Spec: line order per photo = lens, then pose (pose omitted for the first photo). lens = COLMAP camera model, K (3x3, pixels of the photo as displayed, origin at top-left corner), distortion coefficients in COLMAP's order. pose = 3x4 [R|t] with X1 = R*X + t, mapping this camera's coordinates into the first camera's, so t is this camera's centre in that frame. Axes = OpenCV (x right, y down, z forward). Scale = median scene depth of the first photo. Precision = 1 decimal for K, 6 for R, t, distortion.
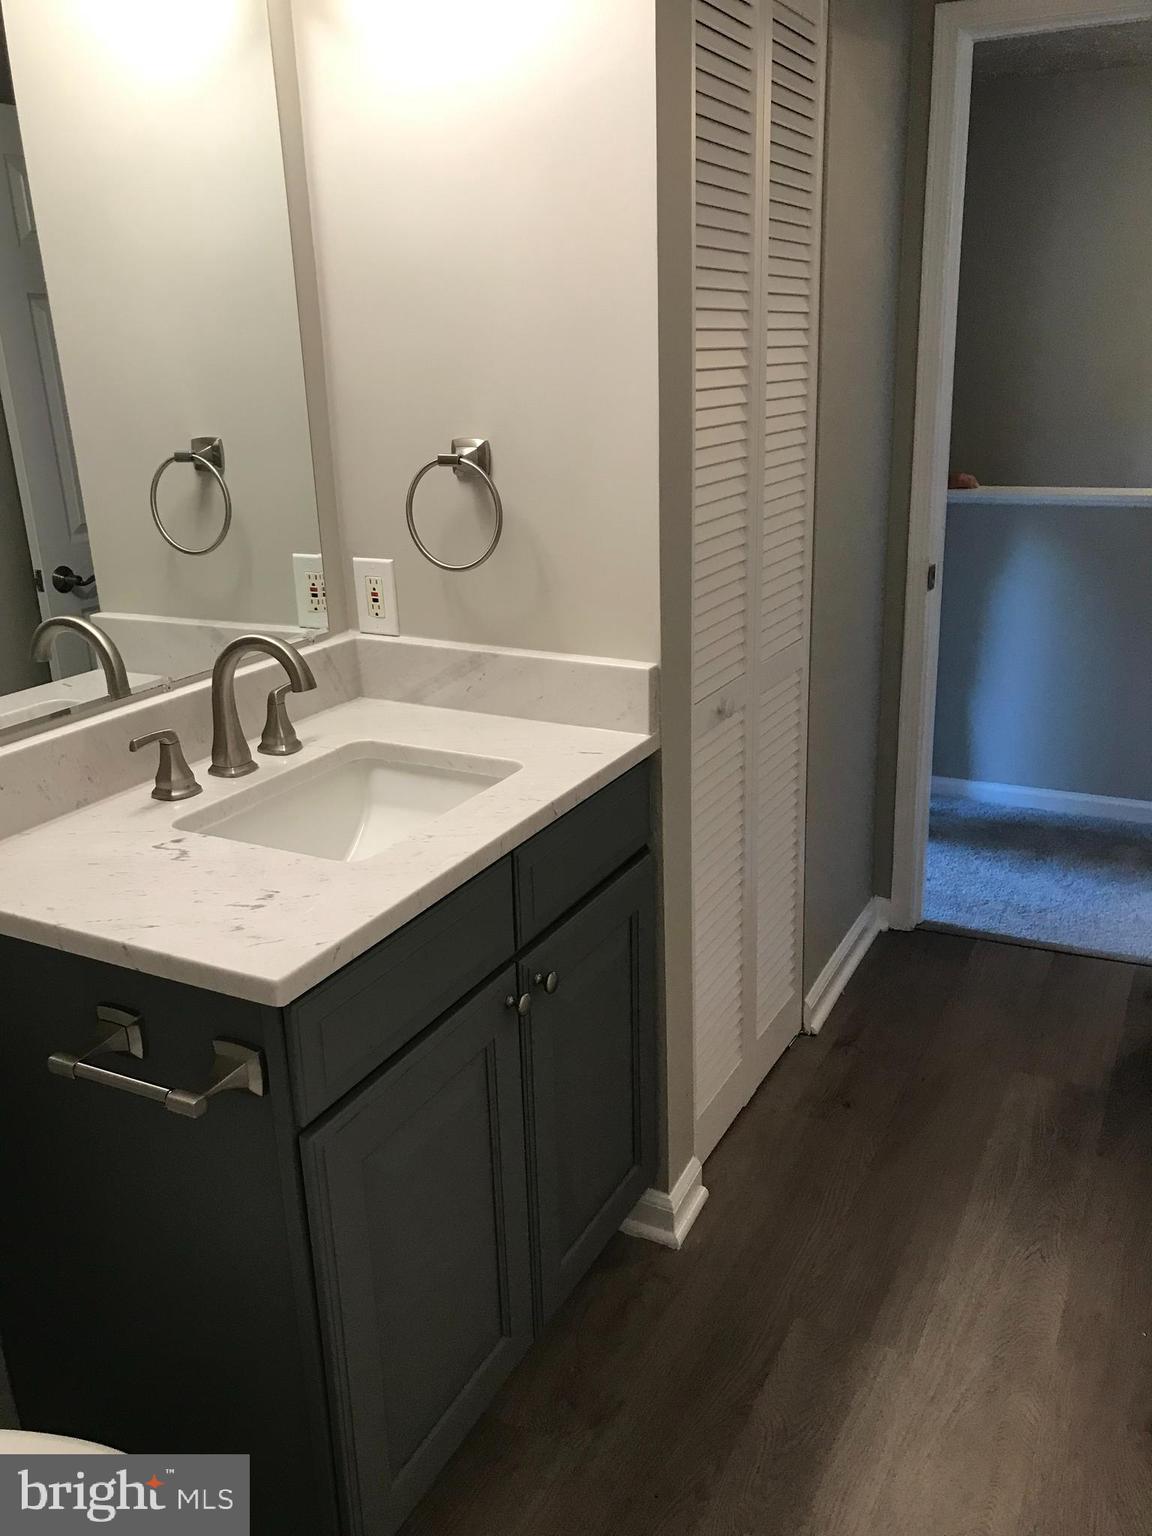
lens RADIAL K [[1259.6, 0, 576.0], [0, 1259.6, 768.0], [0, 0, 1]] dist [-0.013479, -0.006351]
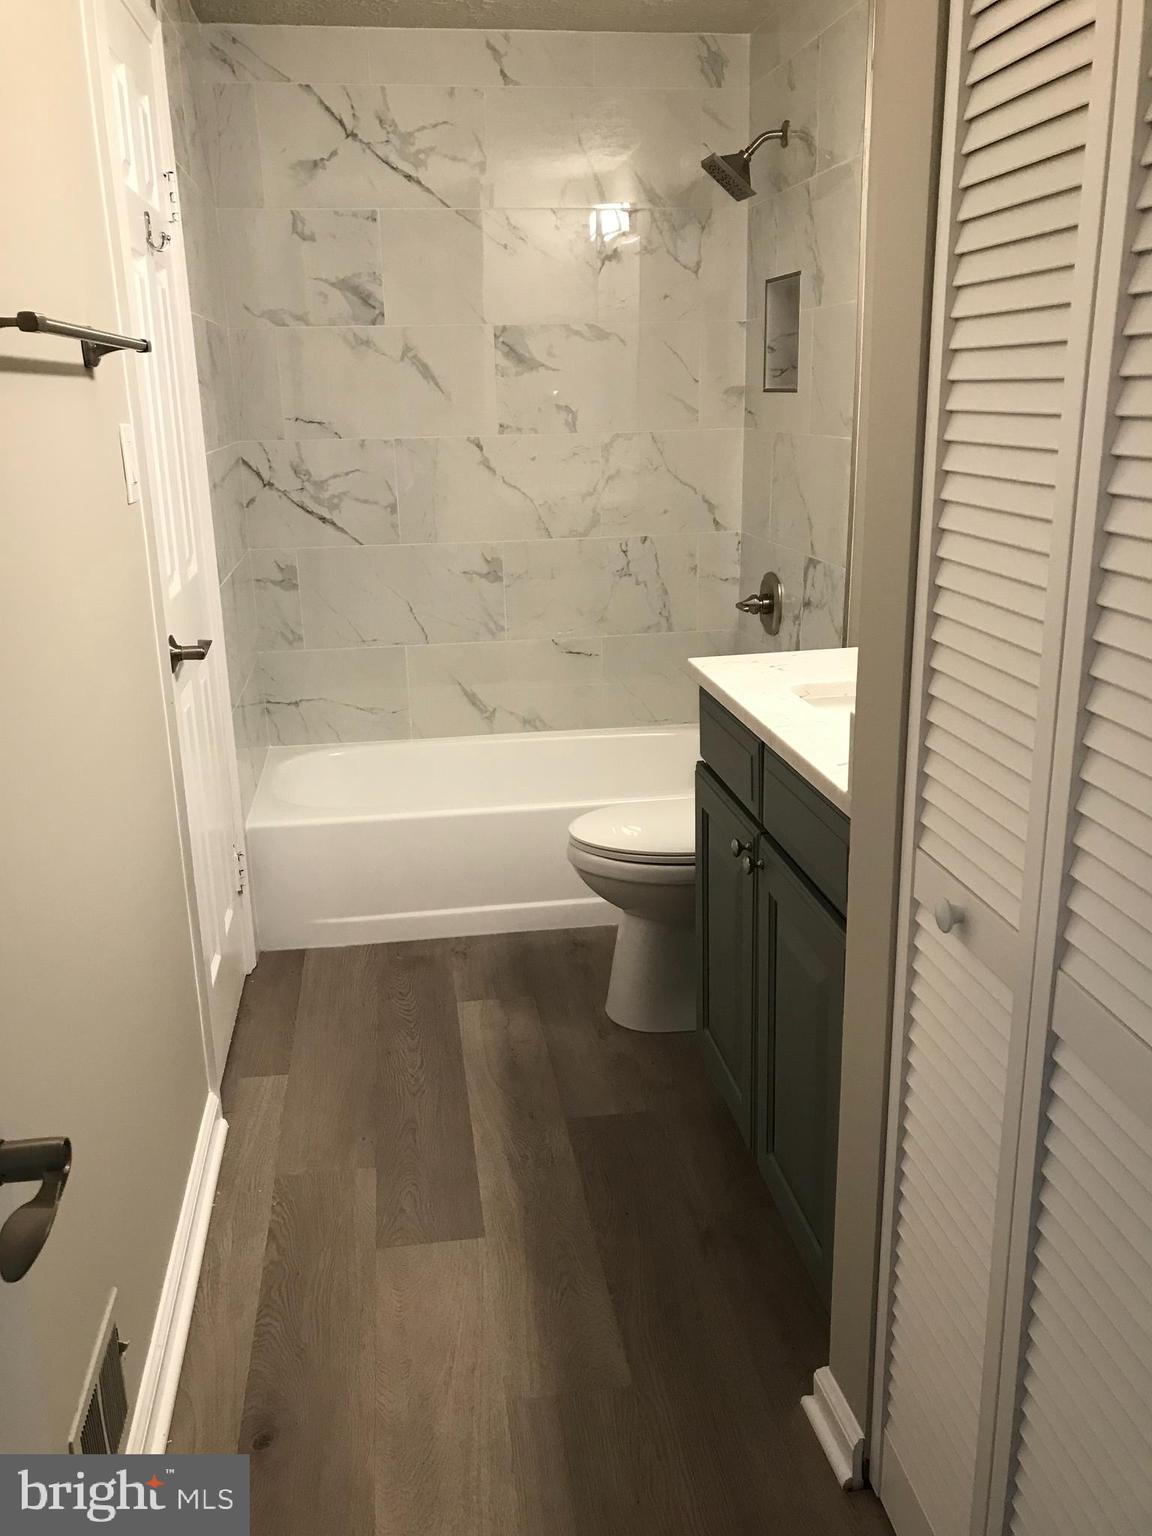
lens RADIAL K [[1259.6, 0, 576.0], [0, 1259.6, 768.0], [0, 0, 1]] dist [-0.013479, -0.006351]
pose [[-0.812961, 0.200516, -0.546706, 0.715147], [-0.150474, 0.834621, 0.529872, -0.492299], [0.562540, 0.513031, -0.648342, 1.536393]]
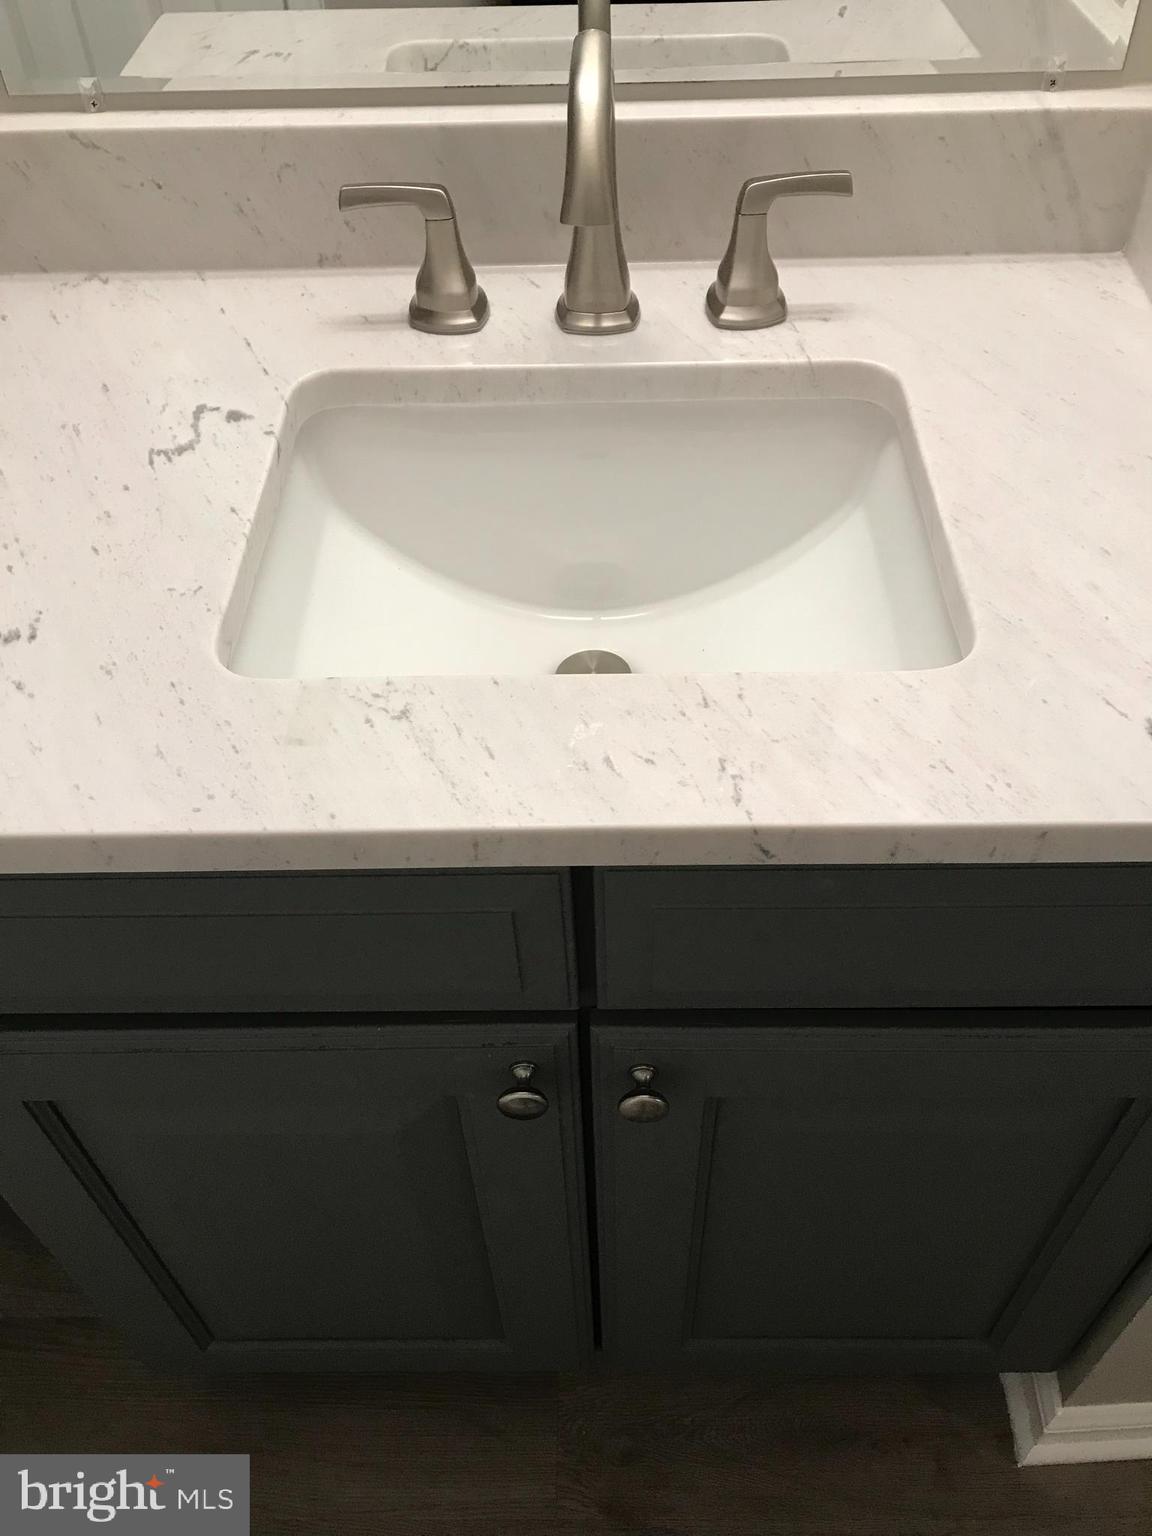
lens RADIAL K [[1259.6, 0, 576.0], [0, 1259.6, 768.0], [0, 0, 1]] dist [-0.013479, -0.006351]
pose [[0.463140, 0.660836, -0.590590, 0.131121], [-0.266114, 0.739306, 0.618555, -0.162009], [0.845390, -0.129314, 0.518260, 0.674265]]
